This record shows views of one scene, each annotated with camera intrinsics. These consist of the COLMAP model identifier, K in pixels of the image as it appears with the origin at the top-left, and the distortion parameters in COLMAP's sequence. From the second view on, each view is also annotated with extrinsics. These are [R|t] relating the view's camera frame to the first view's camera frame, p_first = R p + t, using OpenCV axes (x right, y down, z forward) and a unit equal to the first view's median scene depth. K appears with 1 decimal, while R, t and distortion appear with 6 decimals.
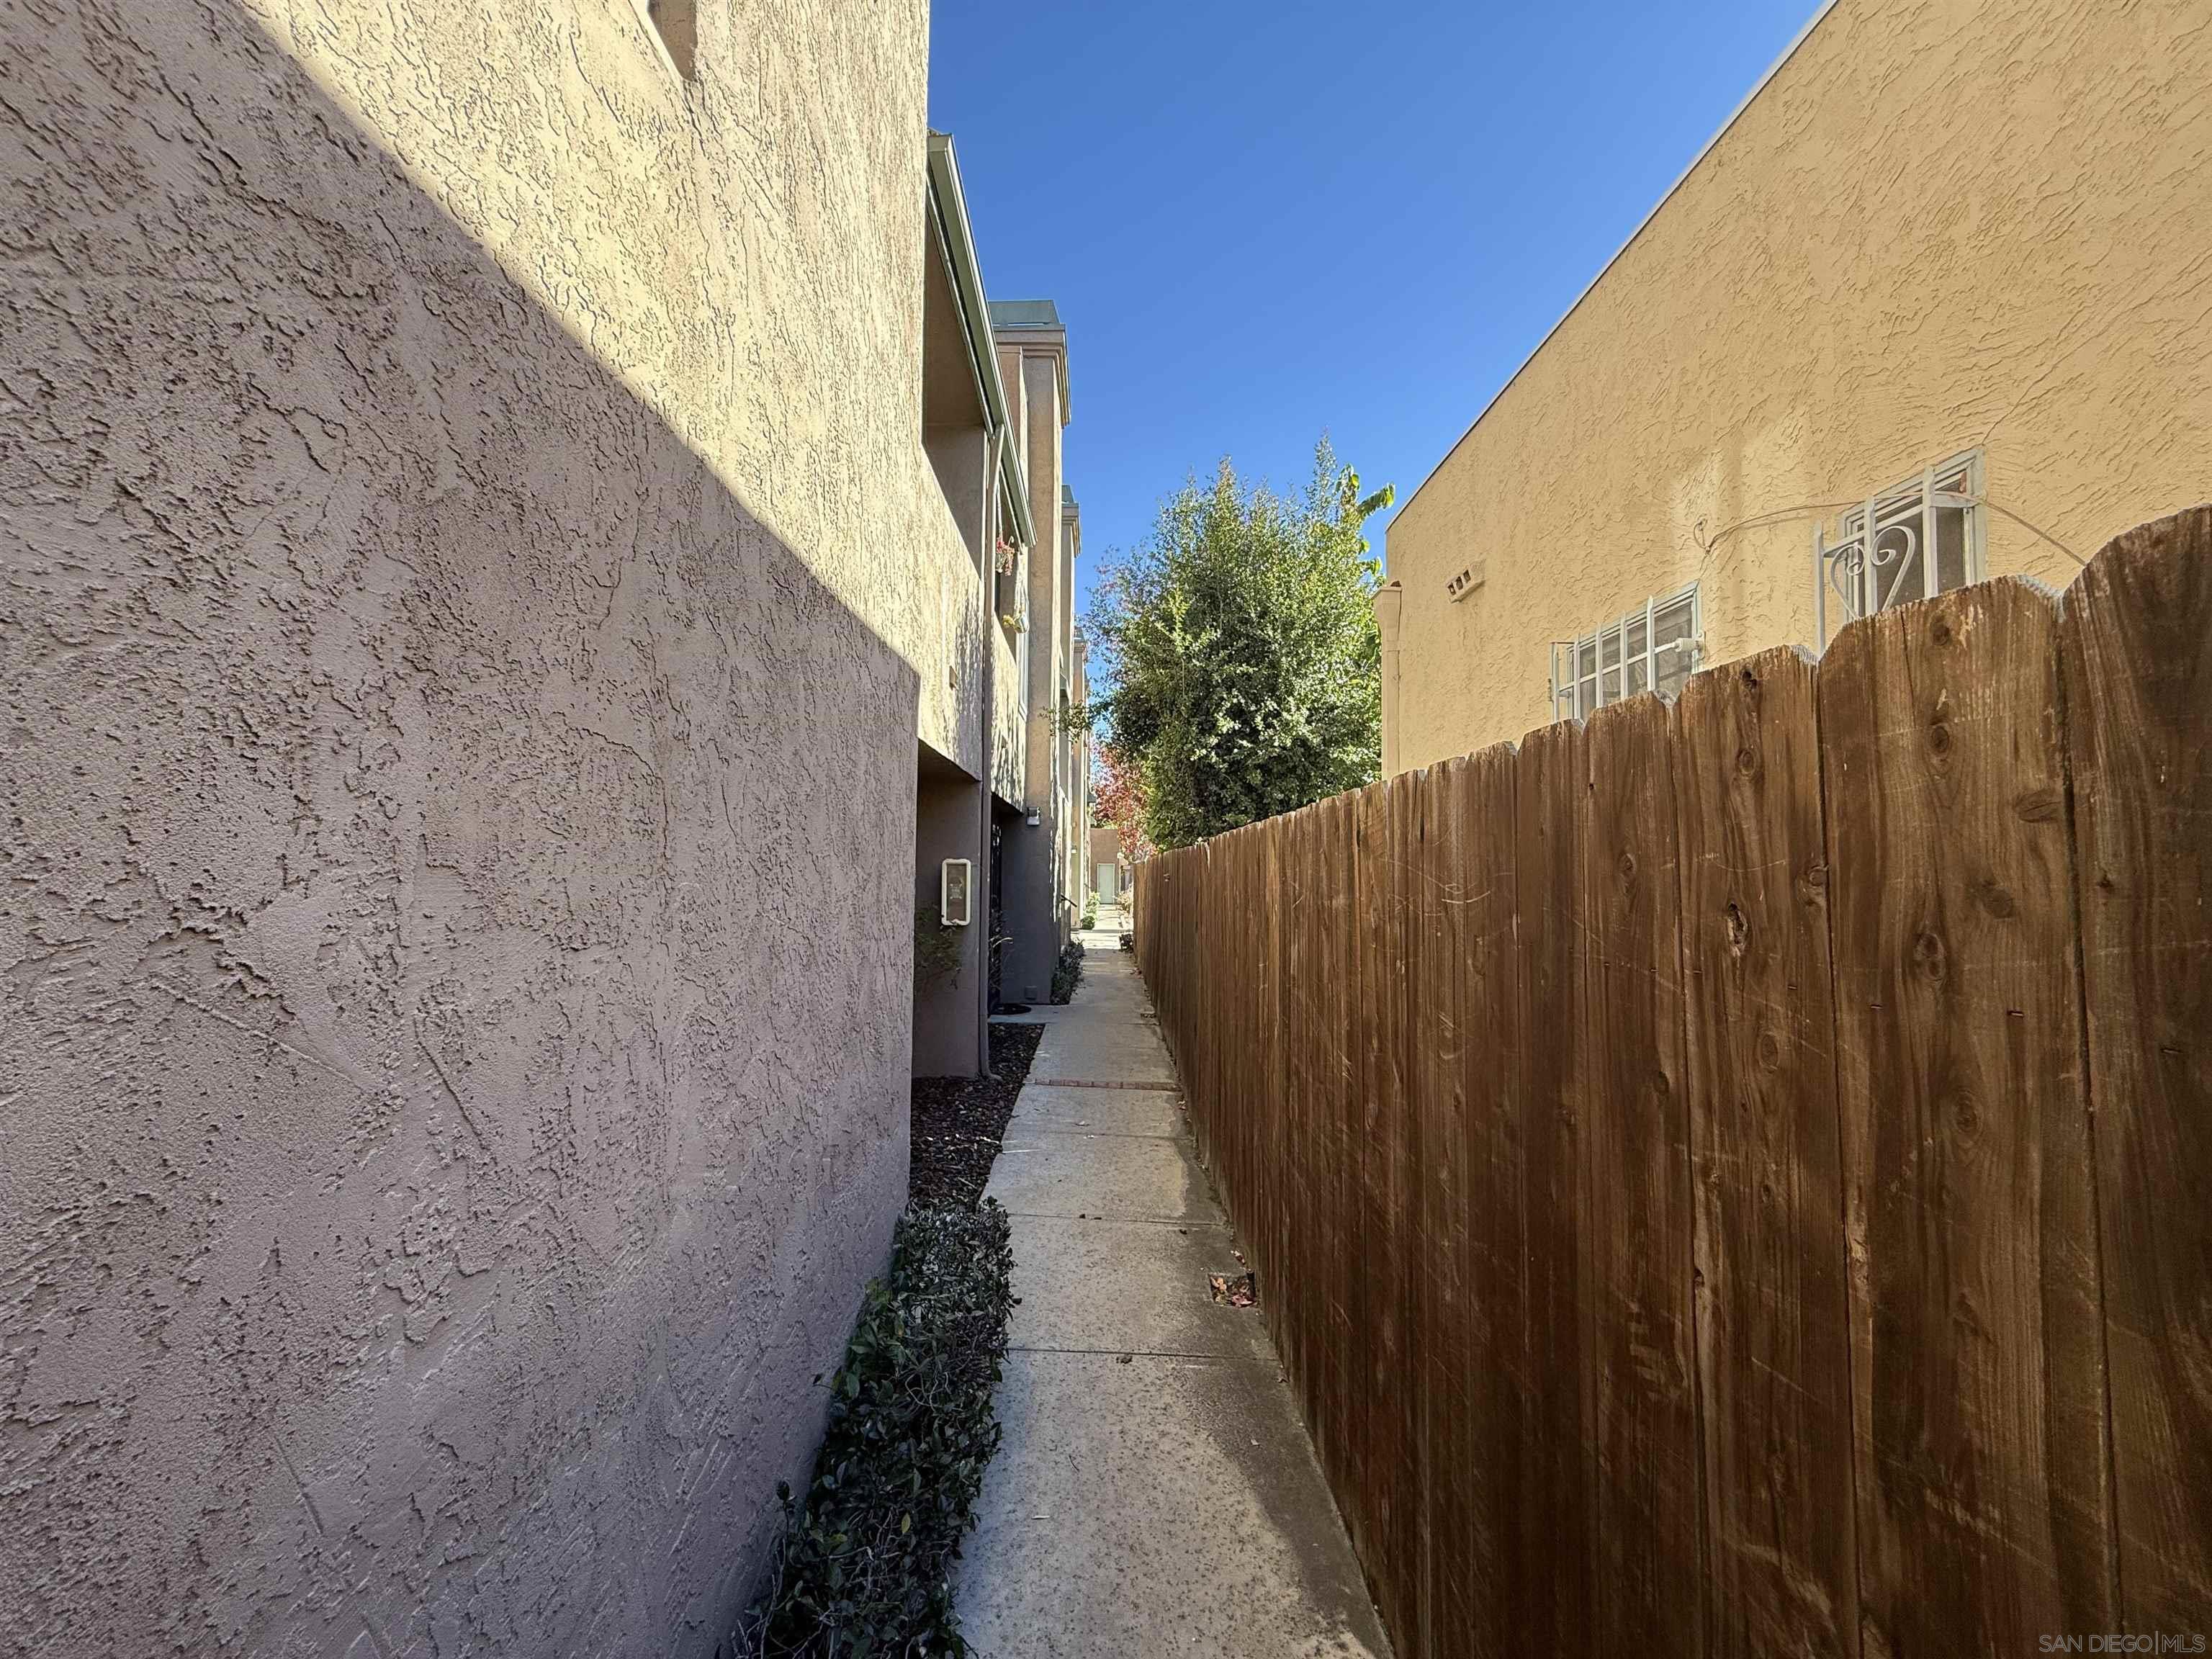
lens RADIAL K [[876.9, 0, 1097.9], [0, 876.9, 832.4], [0, 0, 1]] dist [0.000028, 0.000171]
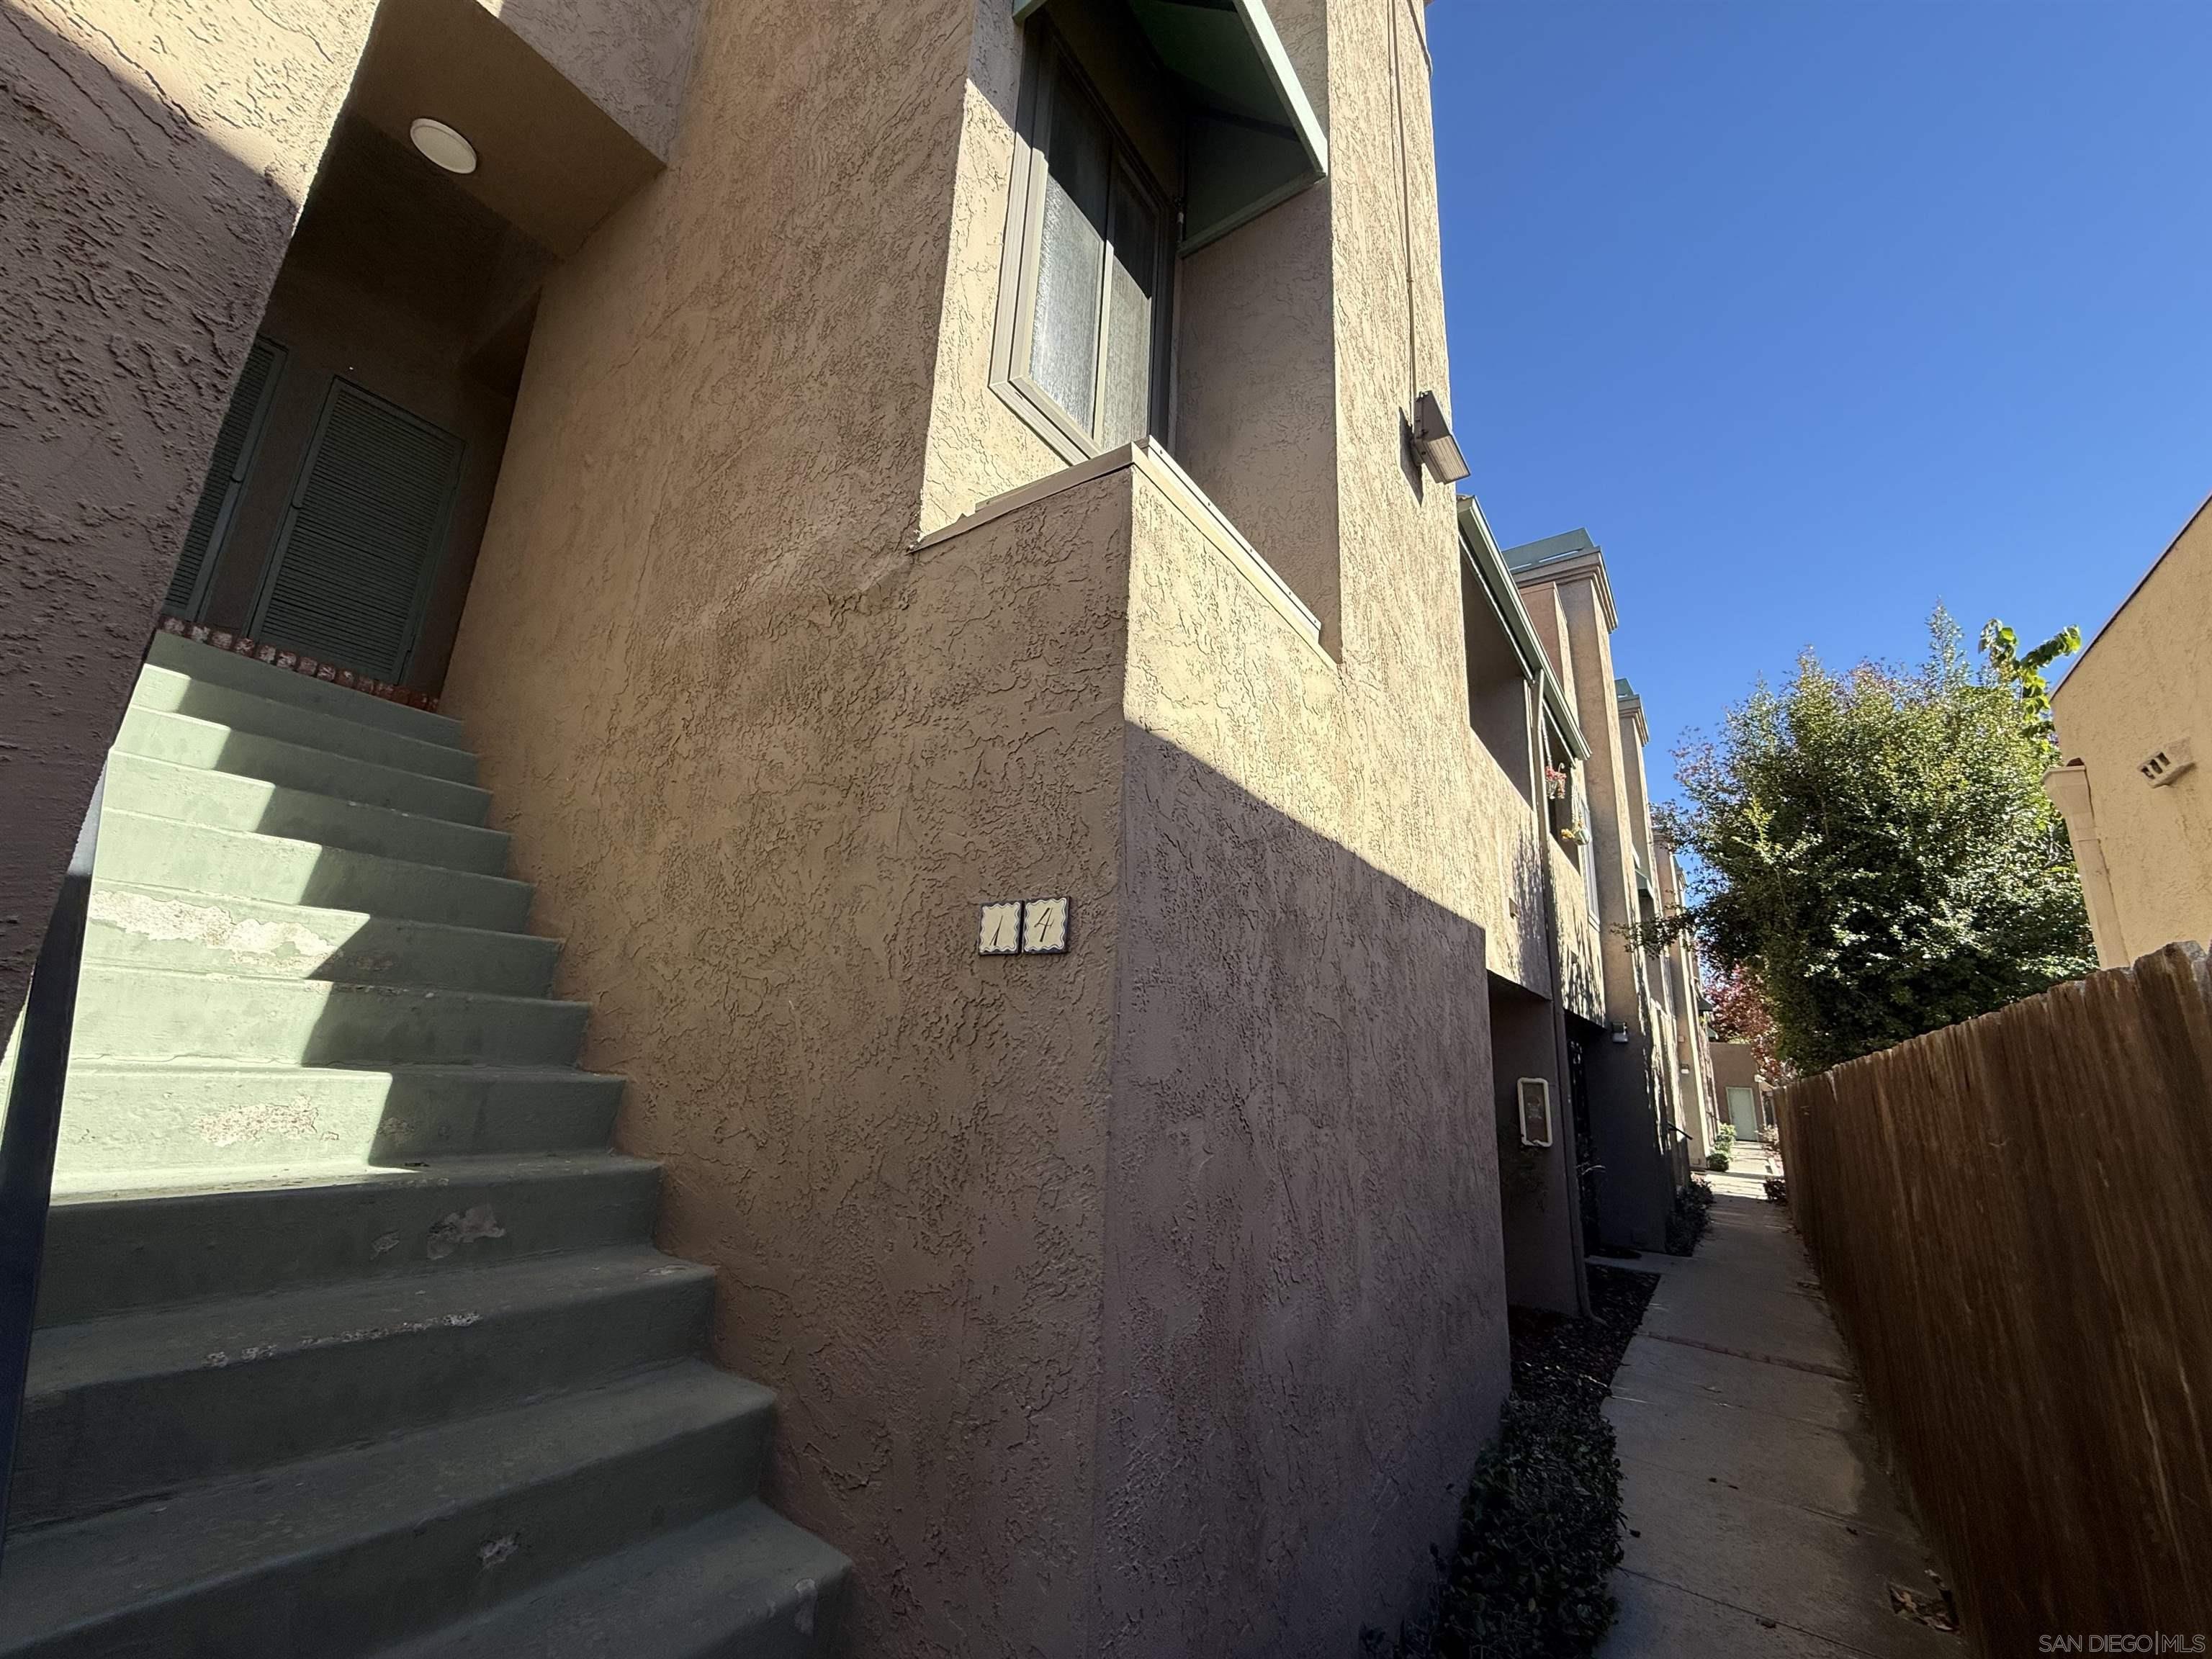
lens RADIAL K [[876.9, 0, 1097.9], [0, 876.9, 832.4], [0, 0, 1]] dist [0.000028, 0.000171]
pose [[0.820334, -0.113531, -0.560503, 0.032884], [-0.018488, 0.974320, -0.224408, -0.011270], [0.571586, 0.194452, 0.797168, -0.182613]]
